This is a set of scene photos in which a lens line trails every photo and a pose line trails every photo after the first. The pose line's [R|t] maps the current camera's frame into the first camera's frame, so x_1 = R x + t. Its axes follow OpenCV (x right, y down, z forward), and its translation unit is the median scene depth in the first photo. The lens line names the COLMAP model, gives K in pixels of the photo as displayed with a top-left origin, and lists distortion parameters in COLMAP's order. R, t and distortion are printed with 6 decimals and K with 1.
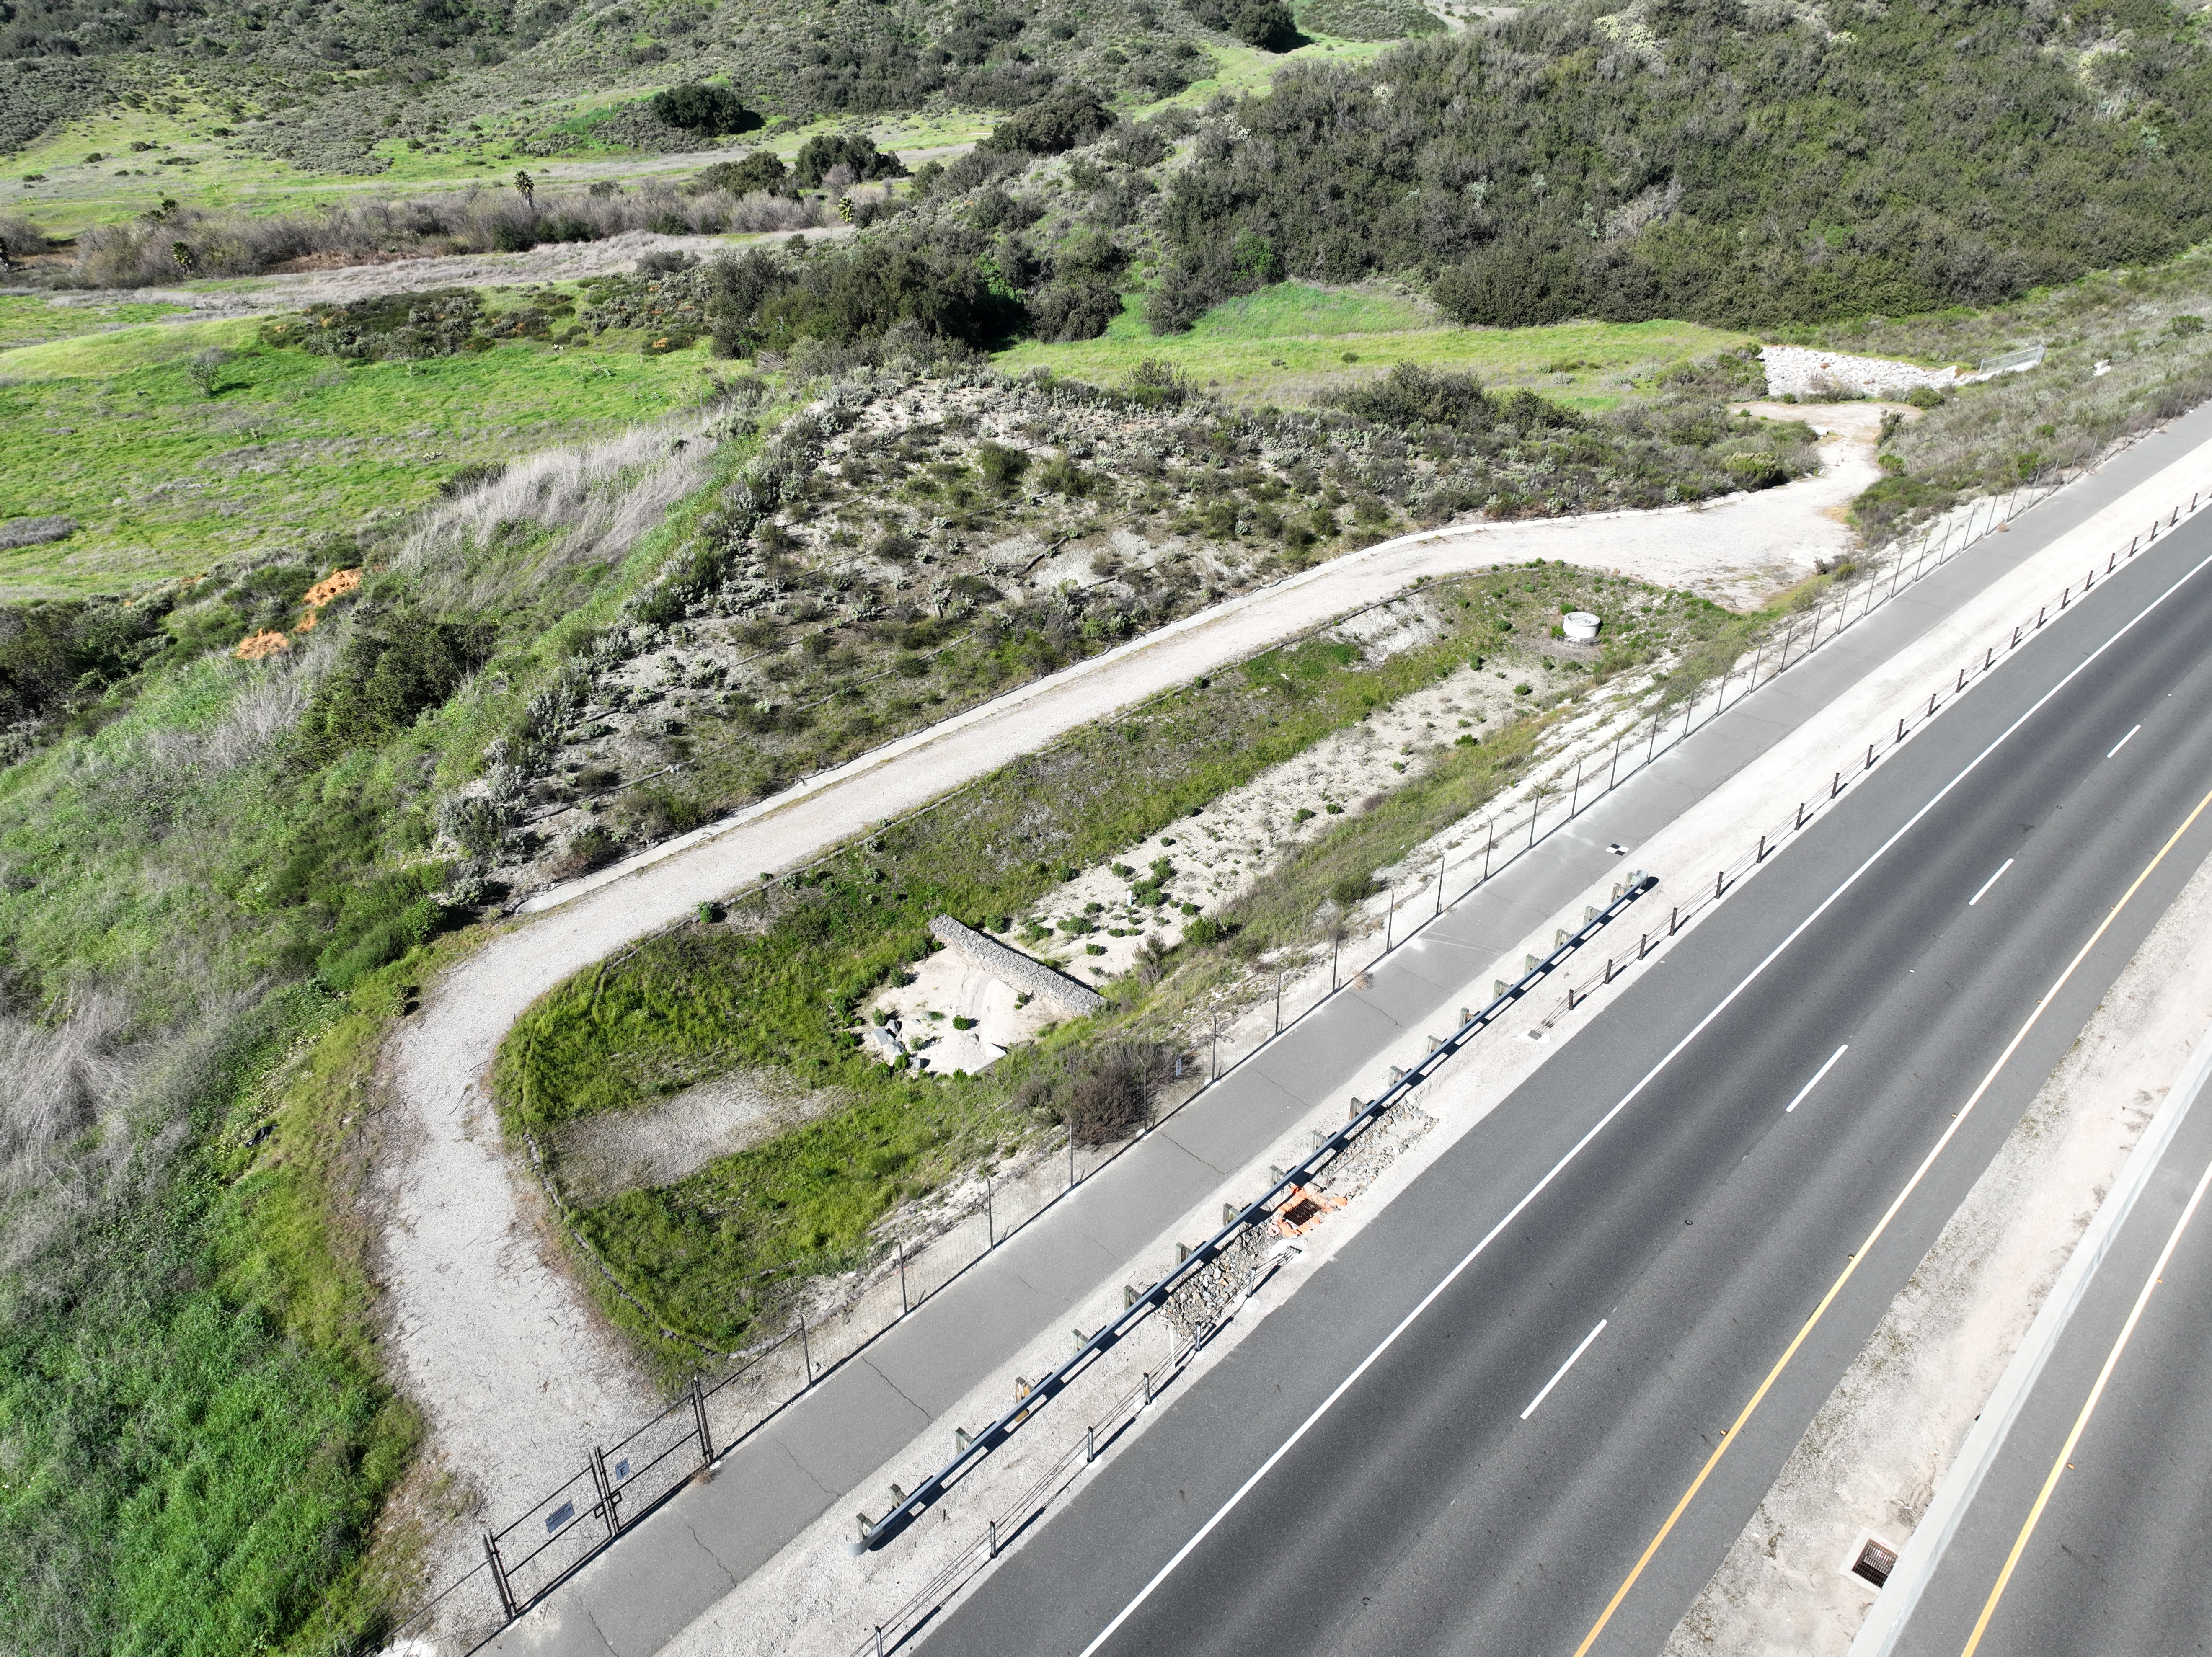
lens RADIAL K [[1539.9, 0, 1106.0], [0, 1539.9, 828.5], [0, 0, 1]] dist [0.000973, 0.007480]
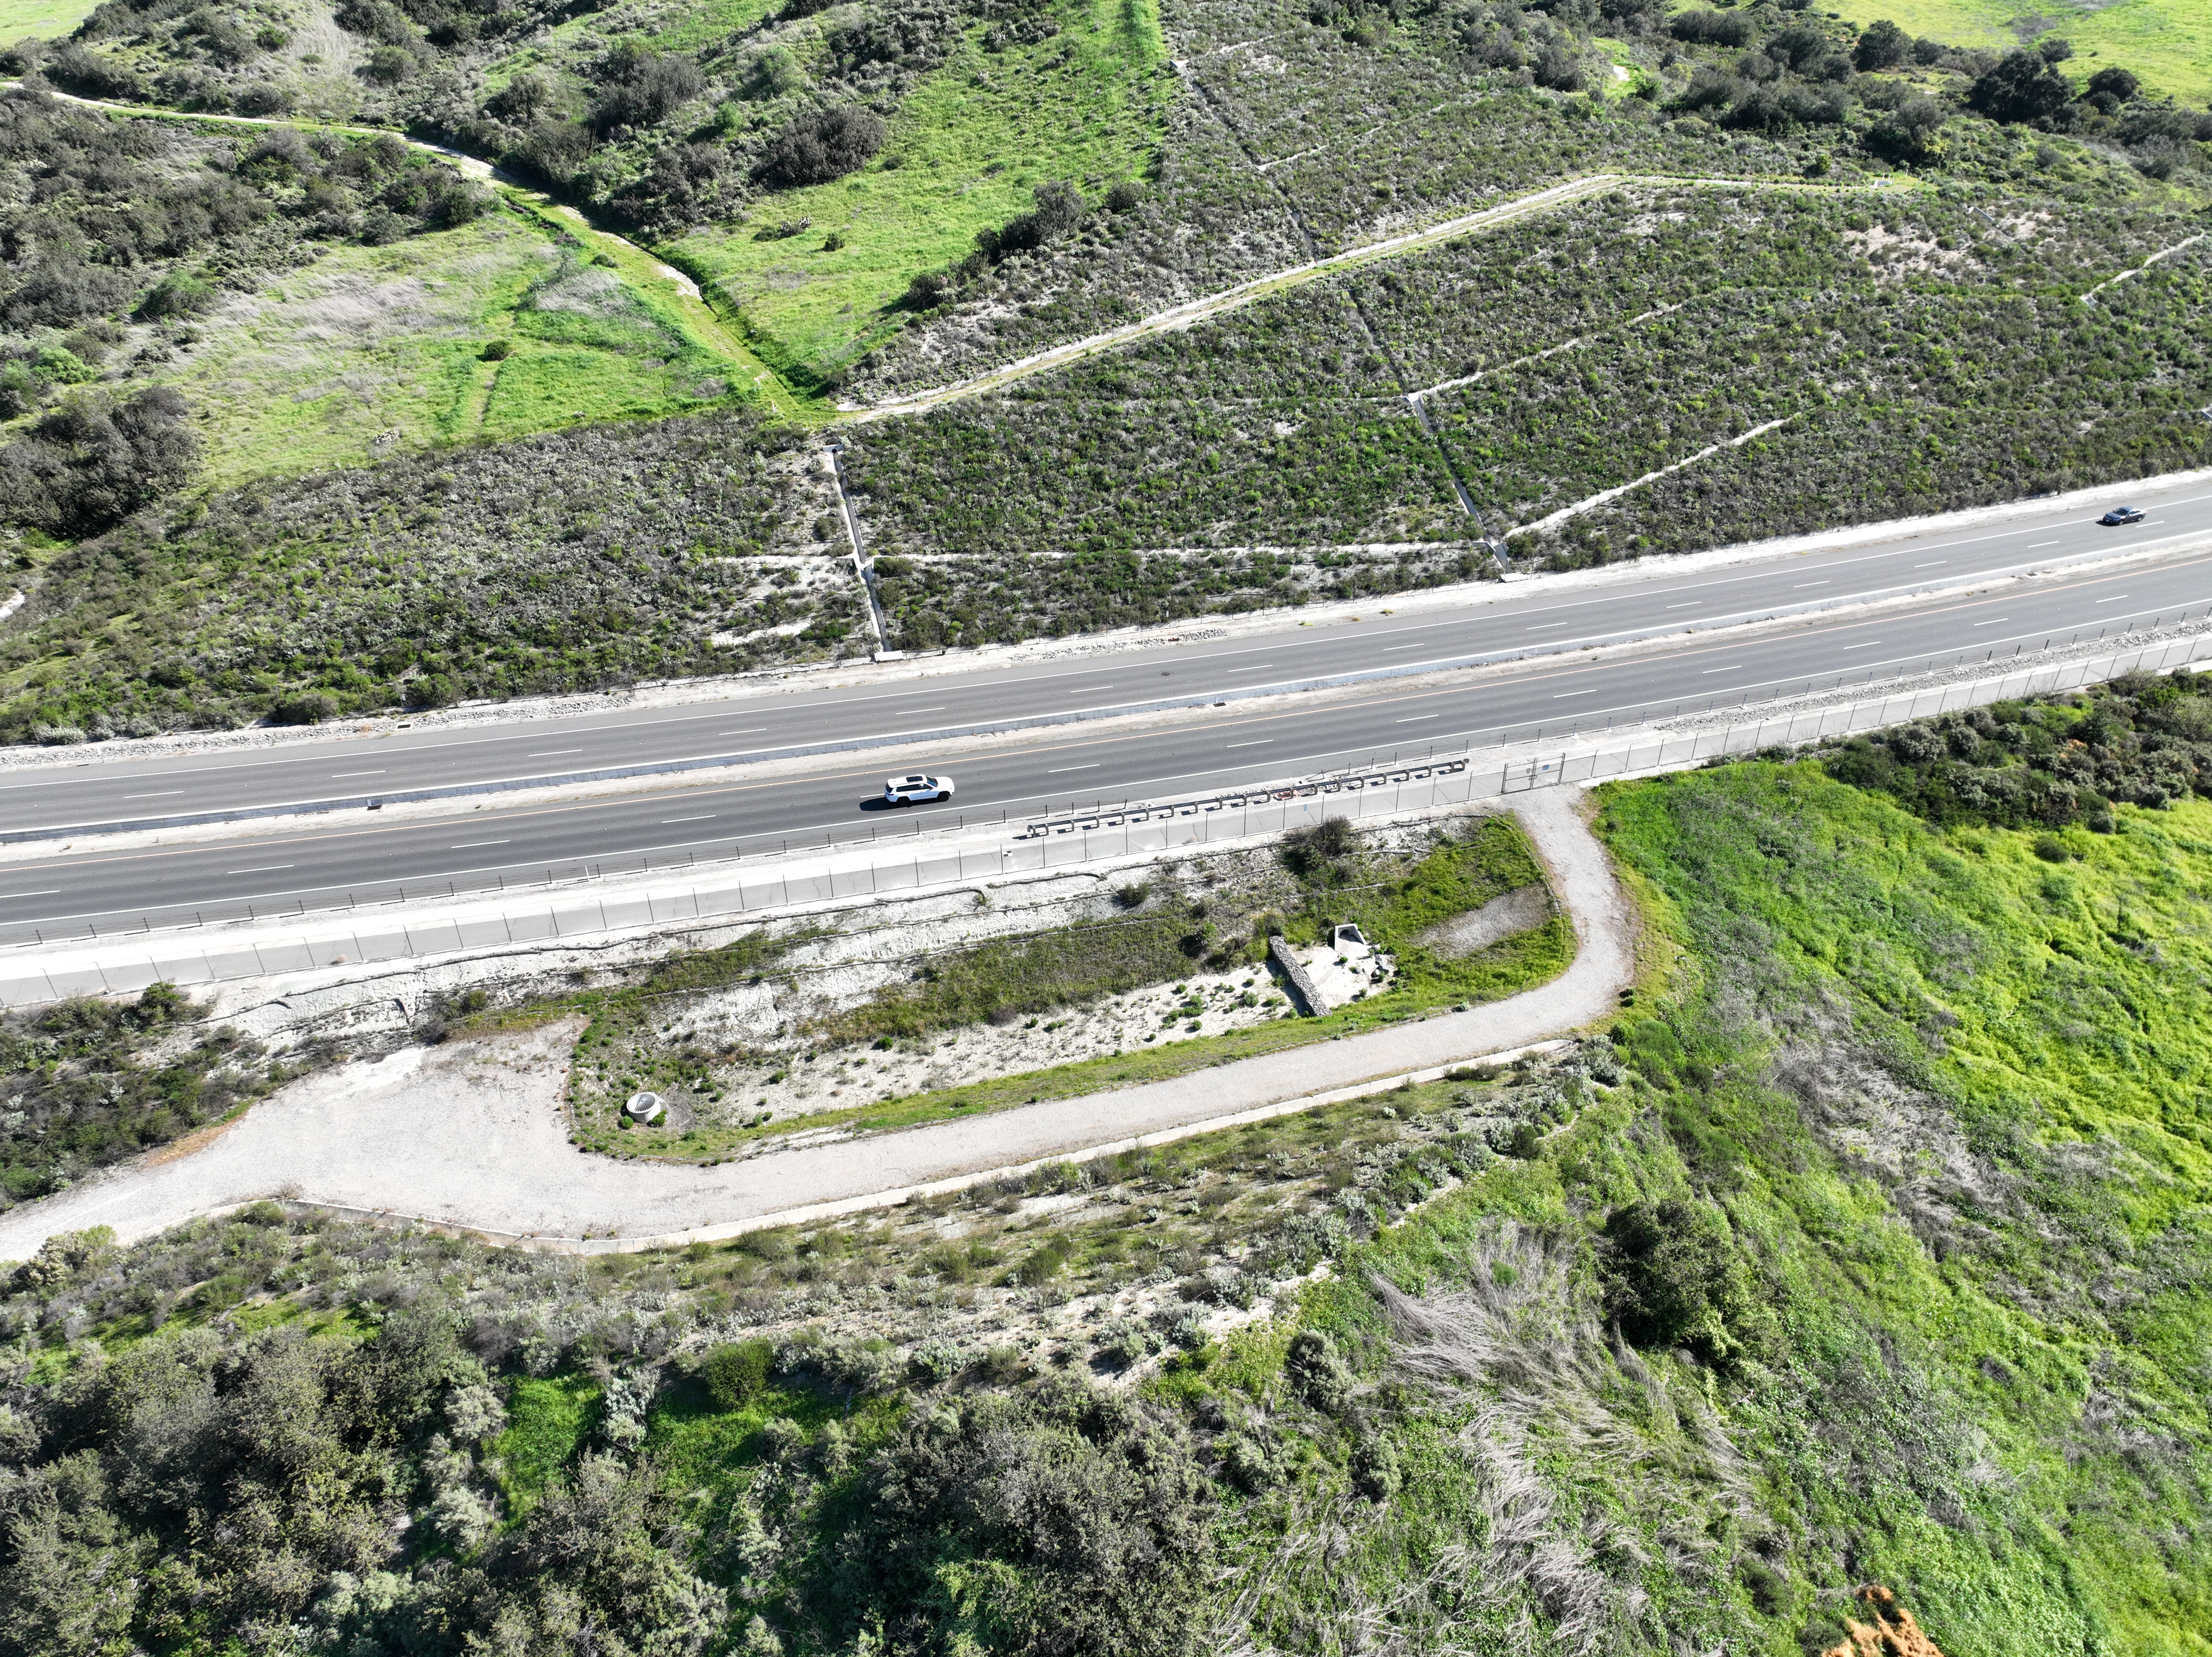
lens RADIAL K [[1546.0, 0, 1107.1], [0, 1546.0, 822.9], [0, 0, 1]] dist [0.006788, 0.001148]
pose [[-0.860054, -0.259248, 0.439428, -0.460297], [0.274695, 0.490500, 0.827014, -1.171798], [-0.429941, 0.831986, -0.350642, 1.183135]]
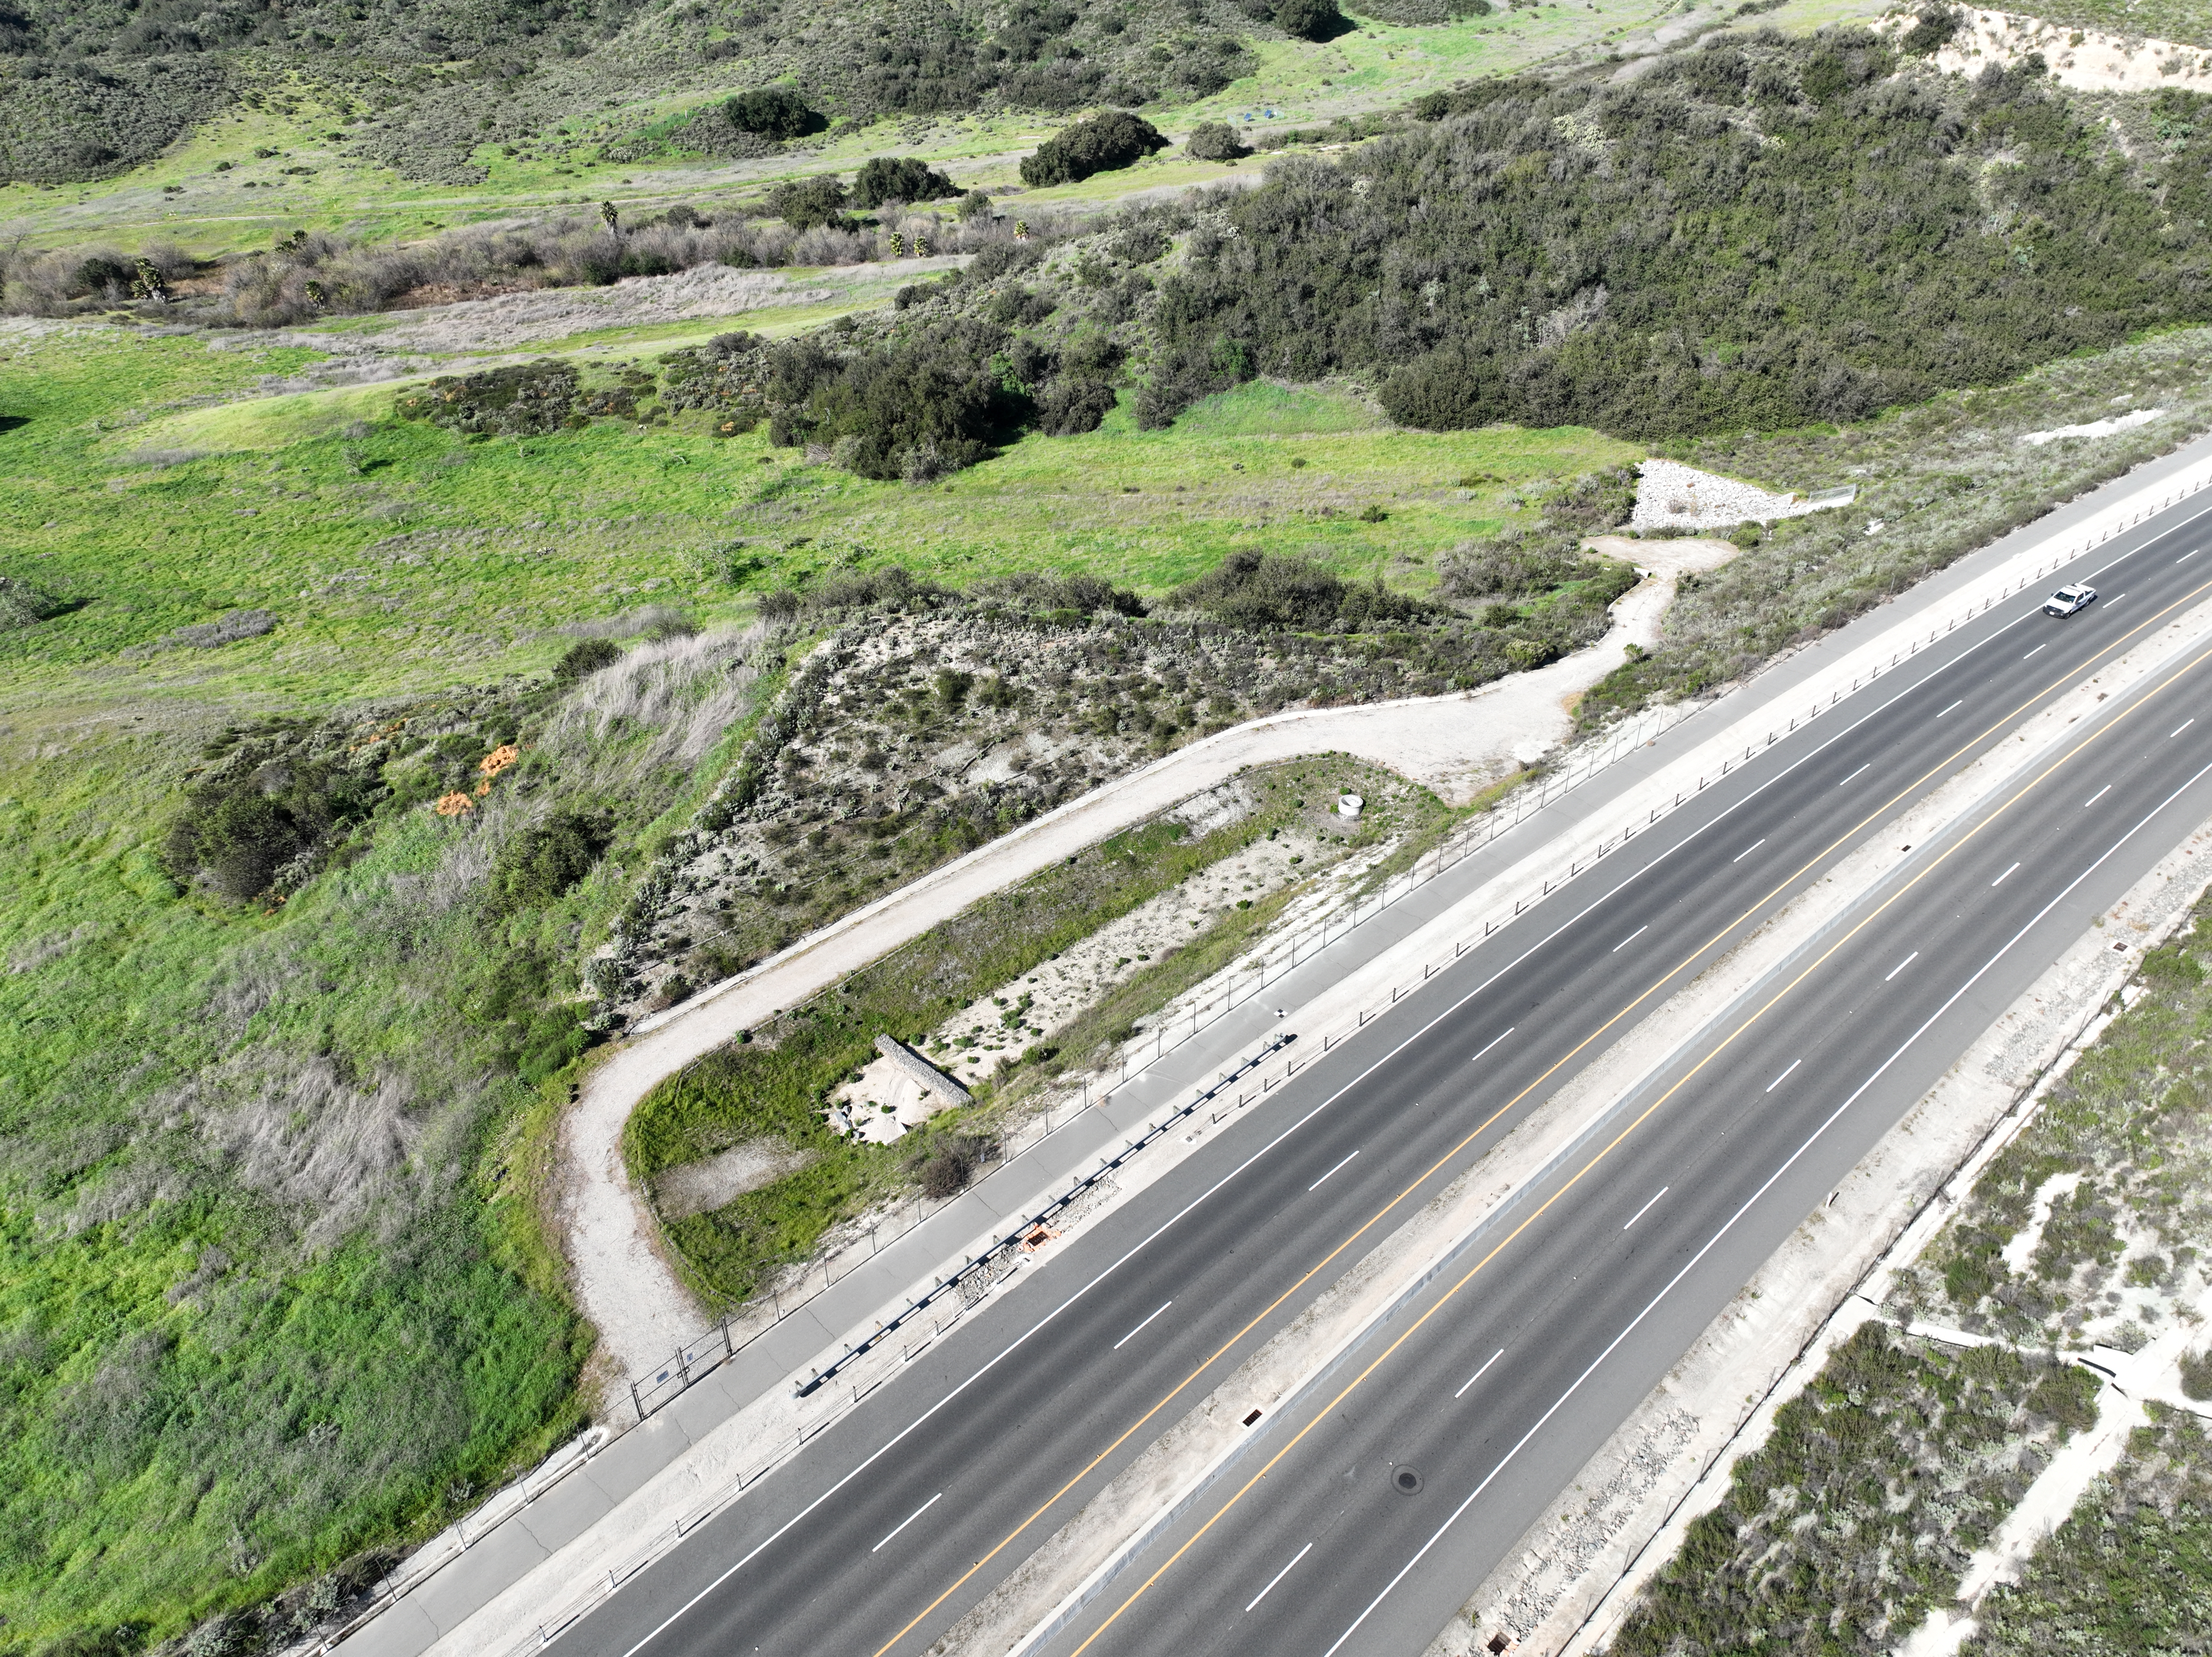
lens RADIAL K [[1530.5, 0, 1106.0], [0, 1530.5, 828.5], [0, 0, 1]] dist [0.005424, -0.001879]
pose [[0.998900, 0.022162, -0.041322, 0.153163], [-0.019815, 0.998213, 0.056377, -0.204875], [0.042498, -0.055496, 0.997554, -0.483411]]
